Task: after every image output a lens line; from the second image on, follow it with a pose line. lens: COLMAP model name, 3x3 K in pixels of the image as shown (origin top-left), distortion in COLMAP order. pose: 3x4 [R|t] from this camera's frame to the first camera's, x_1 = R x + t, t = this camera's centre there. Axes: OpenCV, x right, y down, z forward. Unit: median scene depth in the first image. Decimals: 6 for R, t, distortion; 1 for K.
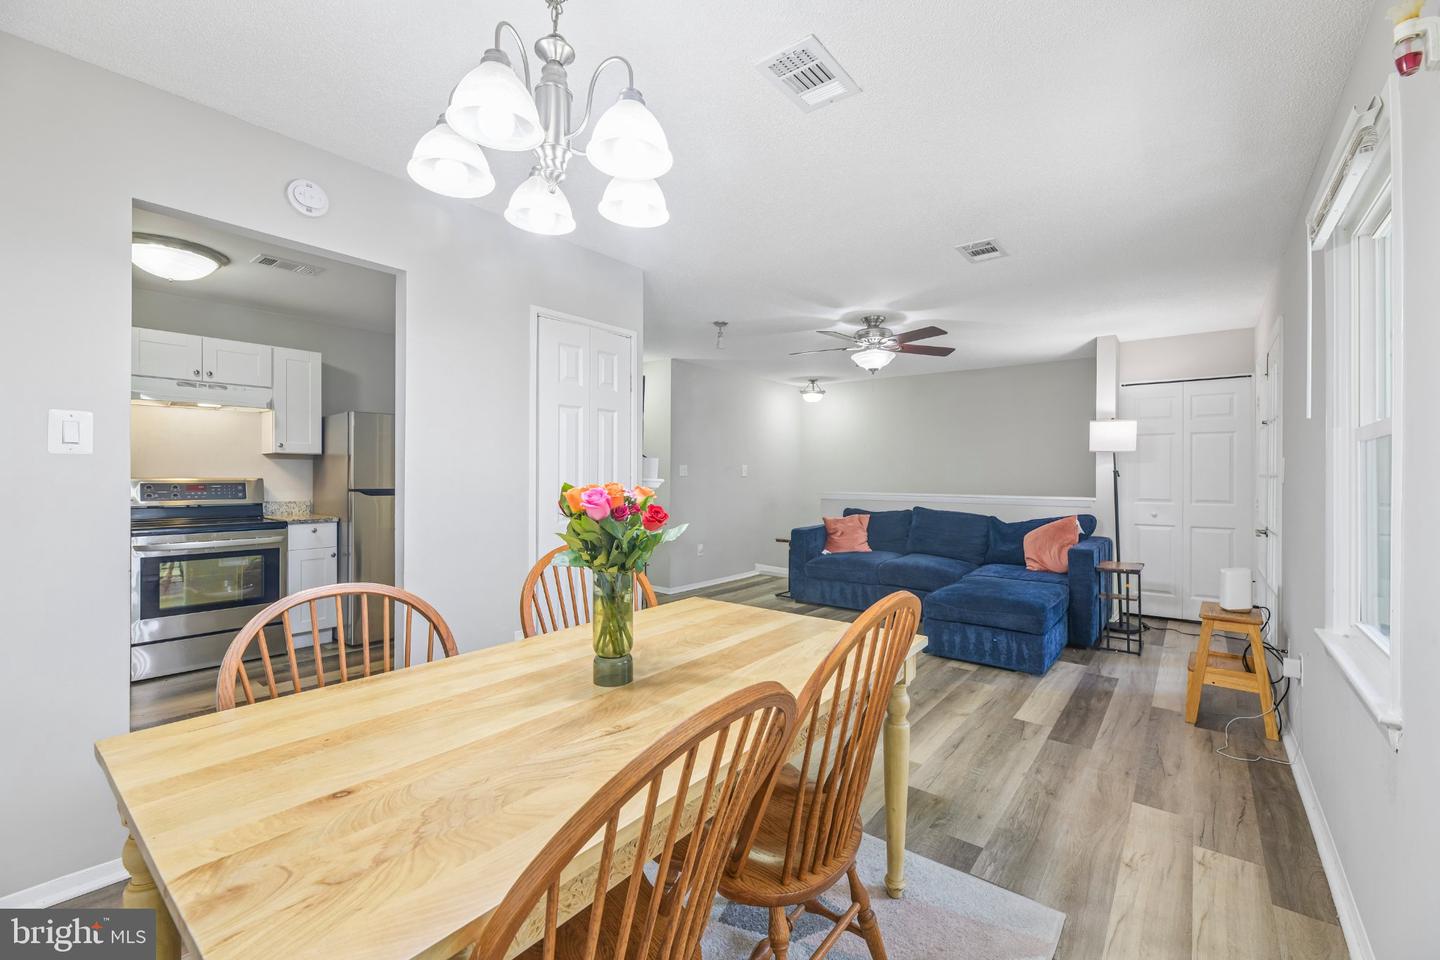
lens RADIAL K [[602.1, 0, 724.5], [0, 602.1, 475.4], [0, 0, 1]] dist [-0.000755, -0.000541]
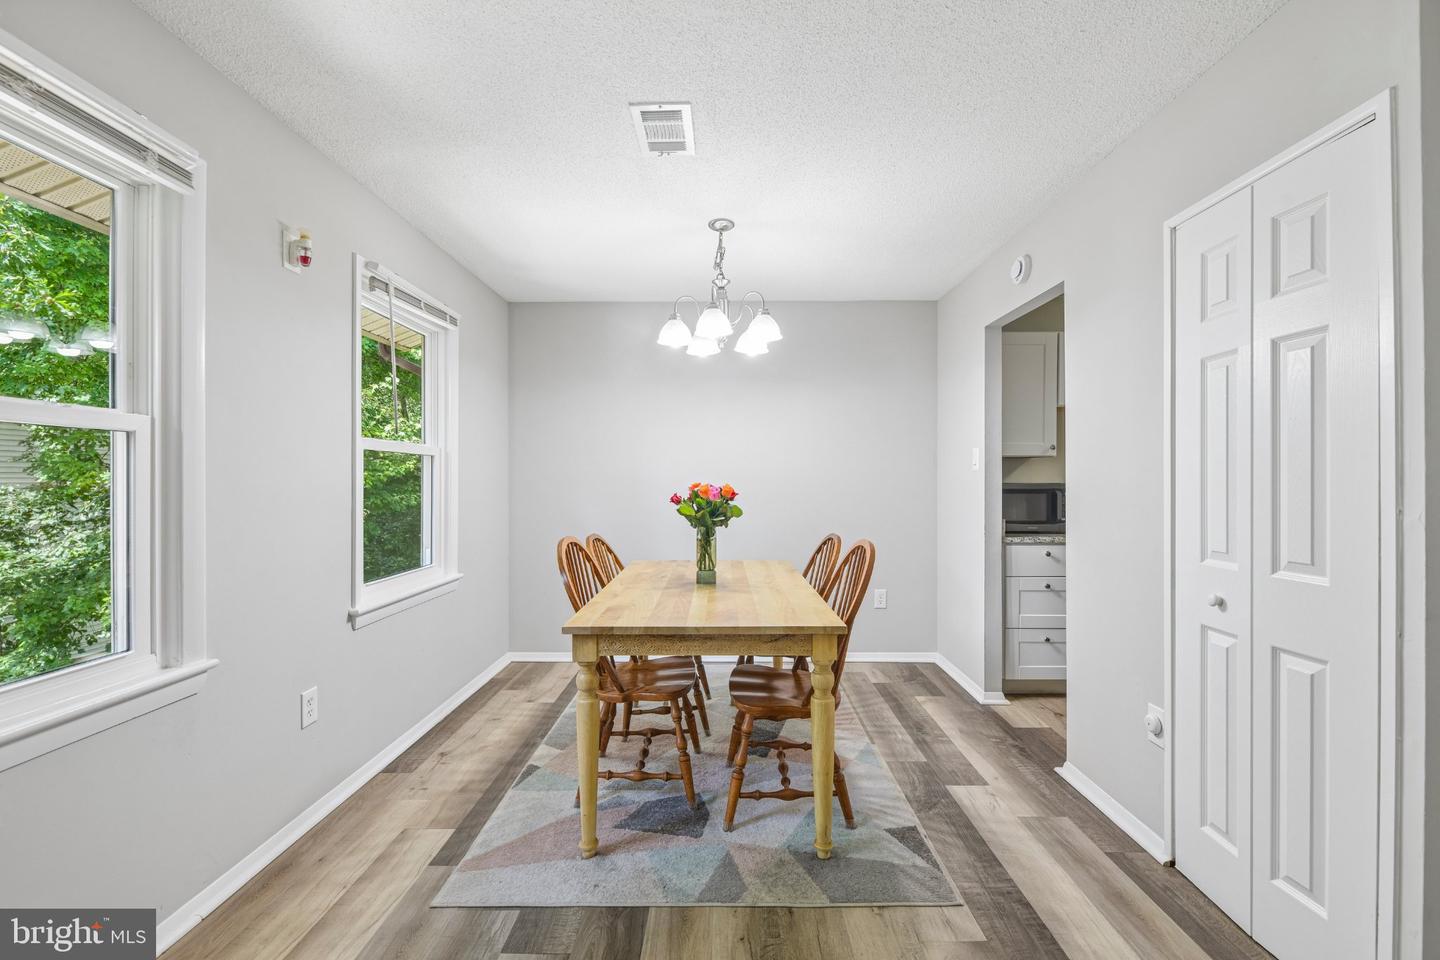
lens RADIAL K [[611.1, 0, 725.4], [0, 611.1, 481.1], [0, 0, 1]] dist [-0.000541, -0.002419]
pose [[-0.787832, -0.003471, -0.615880, 0.311176], [-0.004616, 0.999989, 0.000269, 0.002247], [0.615873, 0.003055, -0.787840, 0.813431]]
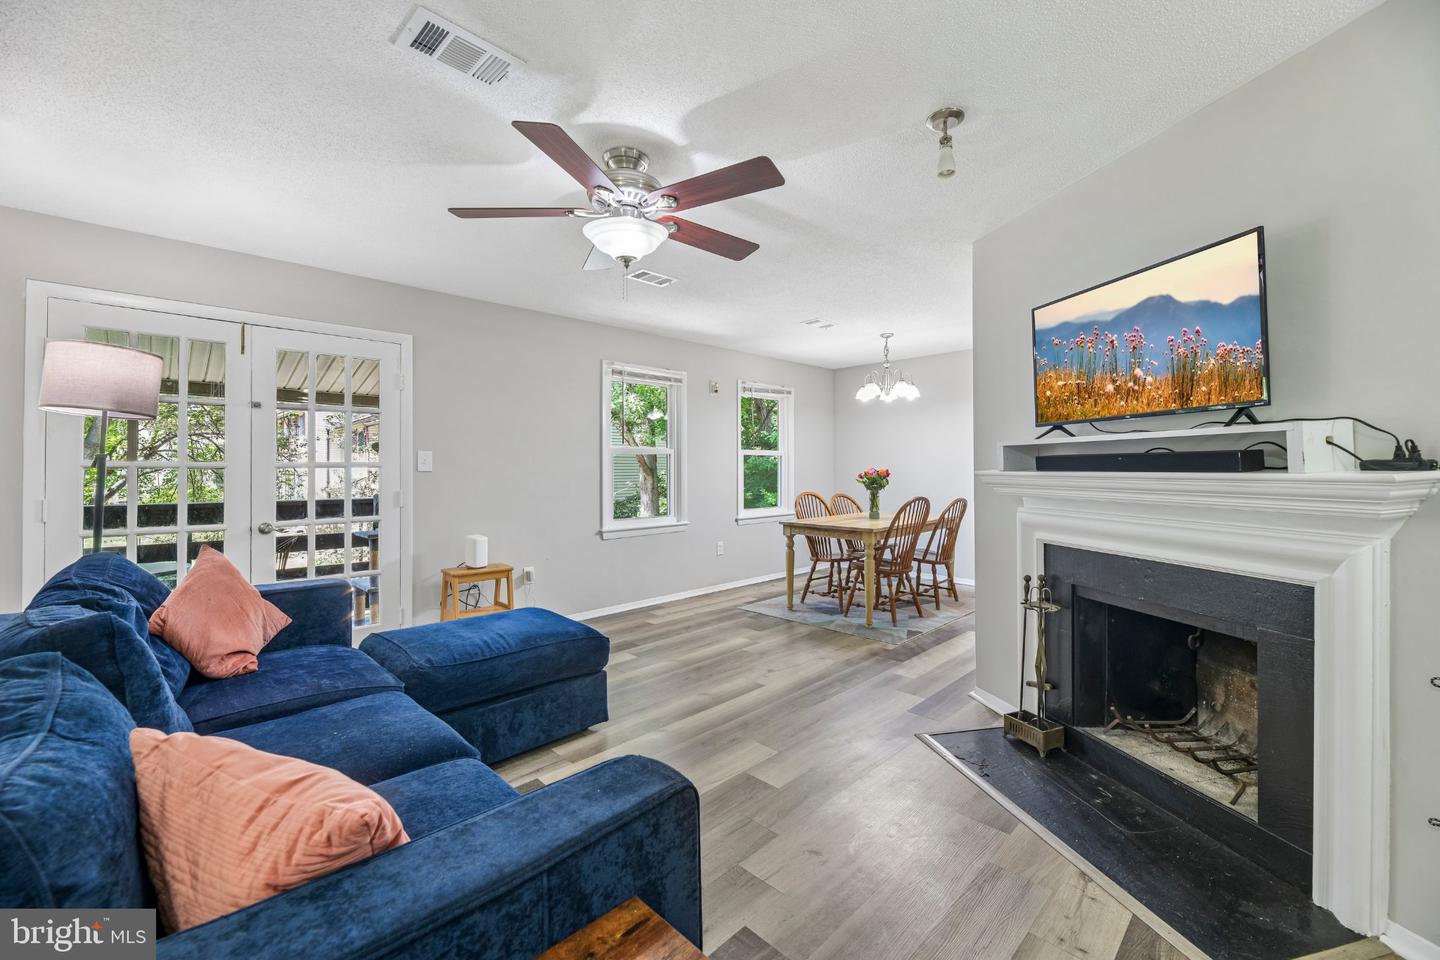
lens RADIAL K [[584.2, 0, 724.0], [0, 584.2, 463.1], [0, 0, 1]] dist [0.000390, -0.000014]
pose [[-0.993108, -0.002251, 0.117179, 0.109097], [-0.002891, 0.999982, -0.005290, 0.000728], [-0.117165, -0.005593, -0.993097, 1.526137]]
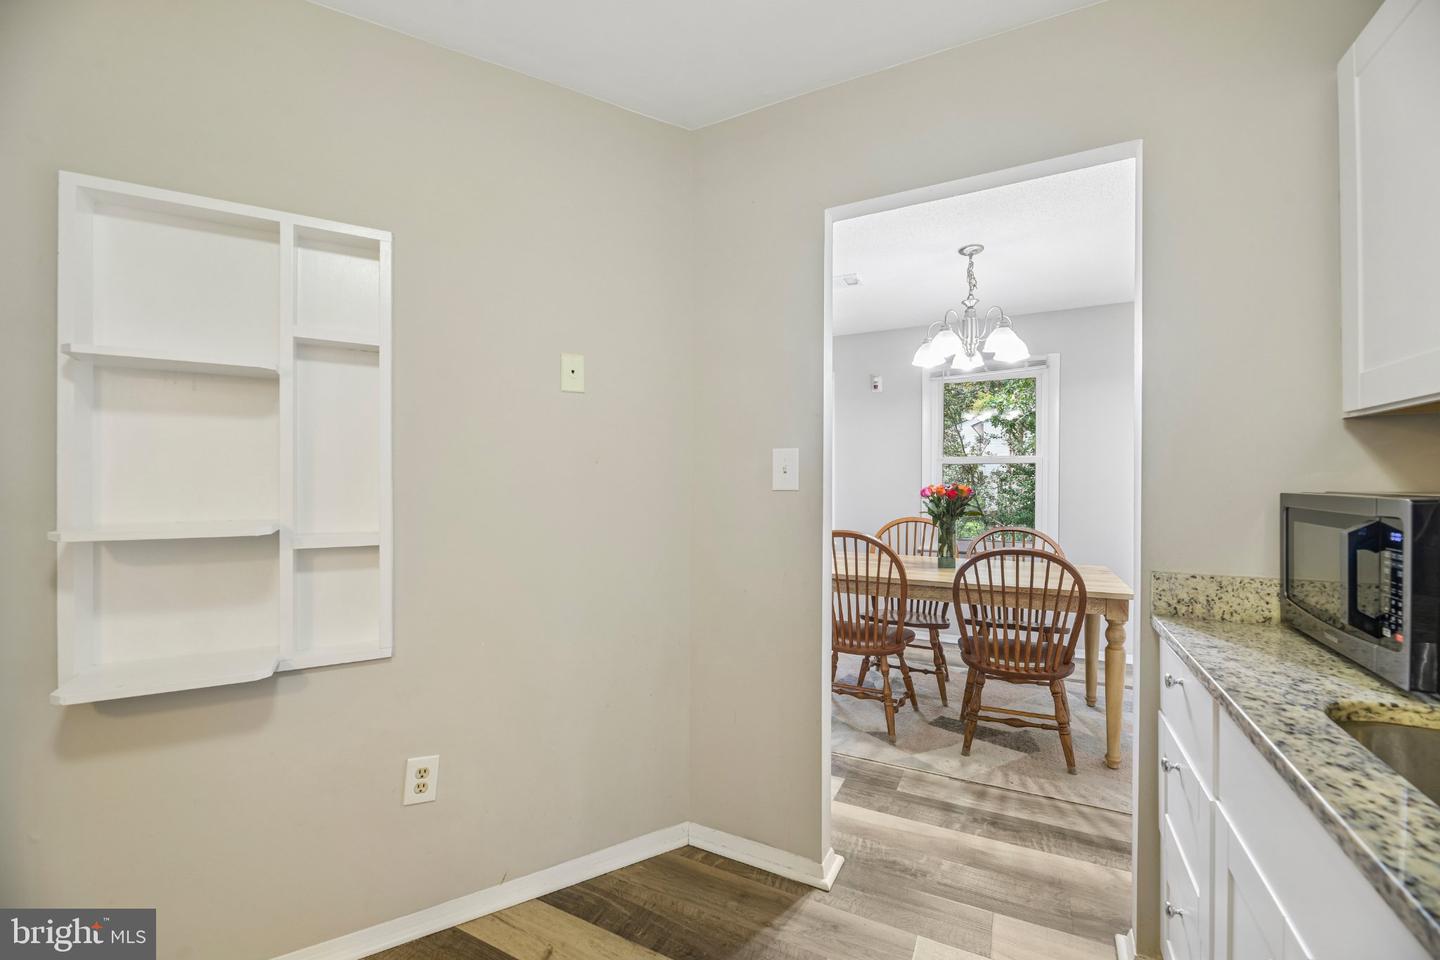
lens RADIAL K [[583.7, 0, 725.3], [0, 583.7, 484.4], [0, 0, 1]] dist [0.000990, -0.003901]
pose [[-0.197930, -0.010713, 0.980158, -0.692101], [-0.000054, 0.999940, 0.010918, -0.002723], [-0.980216, 0.002108, -0.197919, 0.717305]]
